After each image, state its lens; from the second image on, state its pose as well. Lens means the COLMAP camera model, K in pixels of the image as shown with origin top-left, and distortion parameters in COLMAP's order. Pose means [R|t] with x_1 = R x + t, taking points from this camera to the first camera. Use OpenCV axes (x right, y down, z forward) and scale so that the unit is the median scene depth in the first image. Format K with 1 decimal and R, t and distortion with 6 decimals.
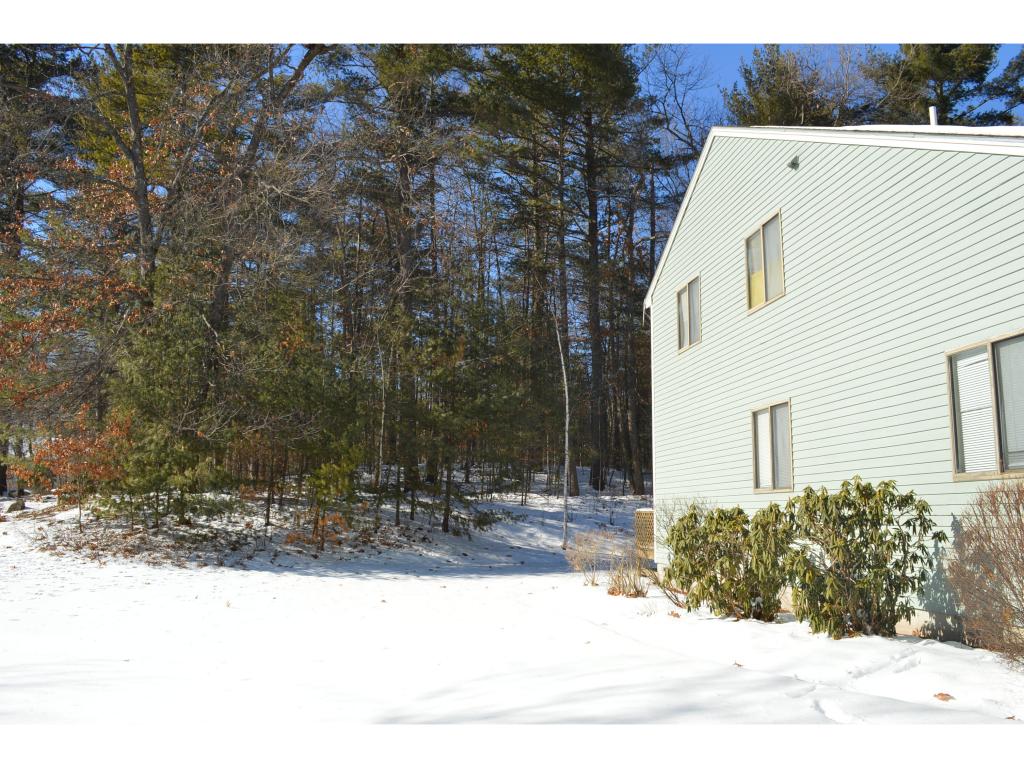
lens RADIAL K [[817.7, 0, 515.4], [0, 817.7, 383.4], [0, 0, 1]] dist [-0.071156, -0.001387]
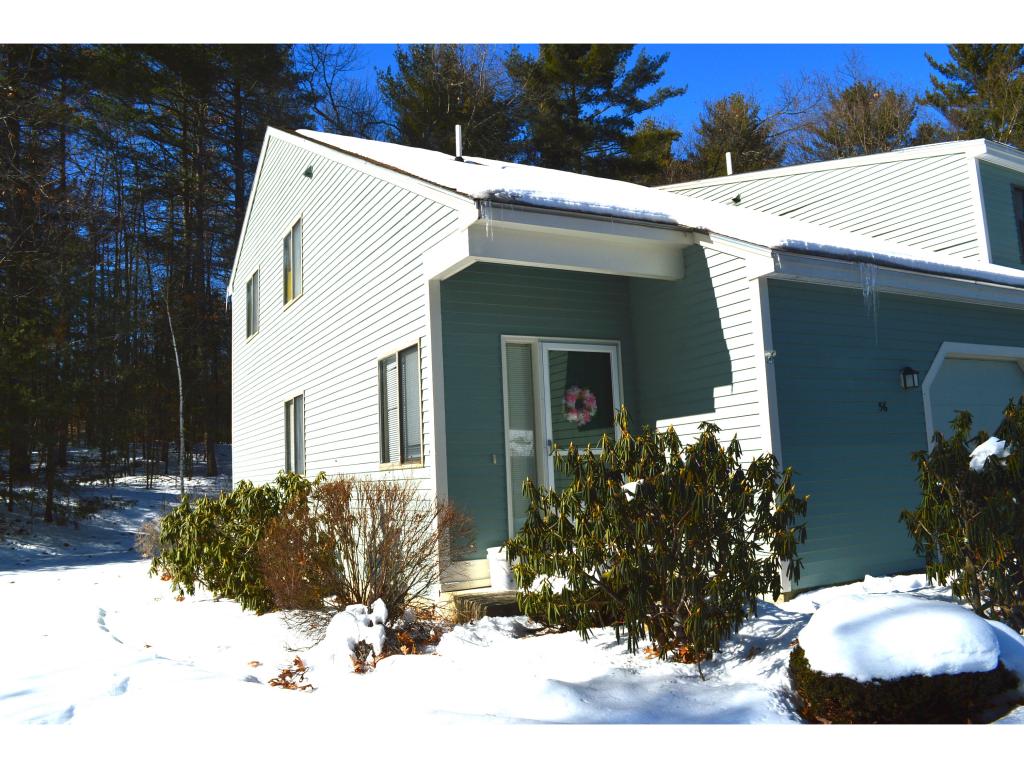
lens RADIAL K [[817.7, 0, 512.6], [0, 817.7, 383.2], [0, 0, 1]] dist [-0.071156, -0.001387]
pose [[0.938831, -0.010930, 0.344204, 0.103619], [-0.001807, 0.999326, 0.036661, -0.015015], [-0.344372, -0.035041, 0.938179, -0.053169]]
